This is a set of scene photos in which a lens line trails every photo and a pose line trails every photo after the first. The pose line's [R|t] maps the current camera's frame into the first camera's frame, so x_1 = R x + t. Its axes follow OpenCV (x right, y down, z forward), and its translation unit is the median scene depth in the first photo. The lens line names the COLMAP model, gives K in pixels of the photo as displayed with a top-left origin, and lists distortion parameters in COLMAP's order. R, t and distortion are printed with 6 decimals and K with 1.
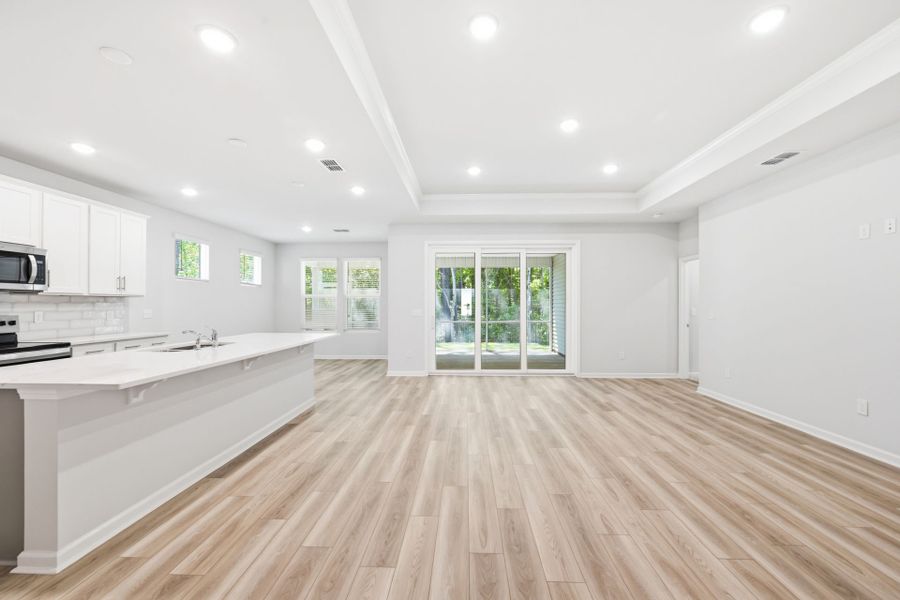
lens RADIAL K [[356.1, 0, 451.0], [0, 356.1, 304.1], [0, 0, 1]] dist [-0.000159, -0.000392]
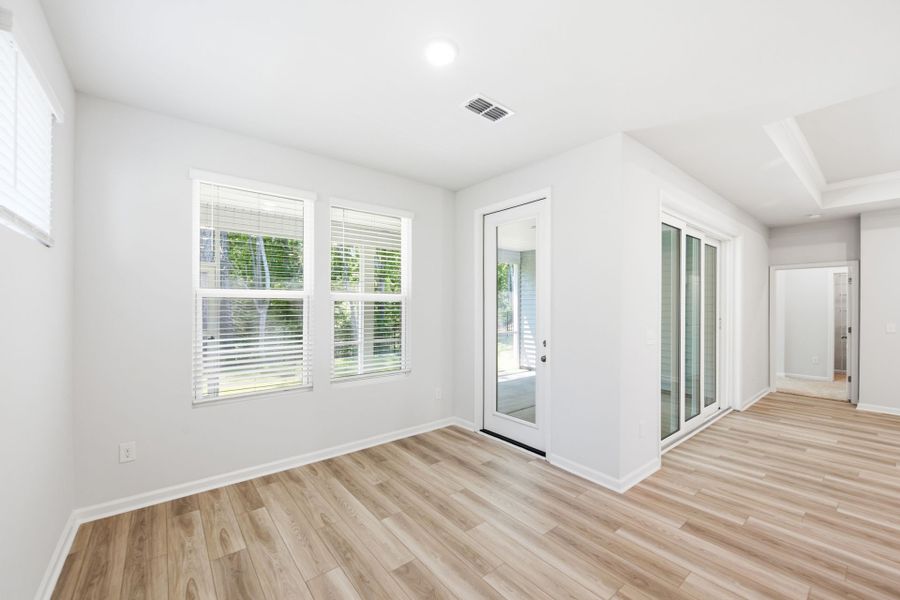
lens RADIAL K [[356.1, 0, 451.0], [0, 356.1, 304.1], [0, 0, 1]] dist [-0.000159, -0.000392]
pose [[0.751603, 0.006646, 0.659582, -1.149045], [-0.005804, 0.999977, -0.003462, -0.033202], [-0.659590, -0.001227, 0.751625, 1.547526]]
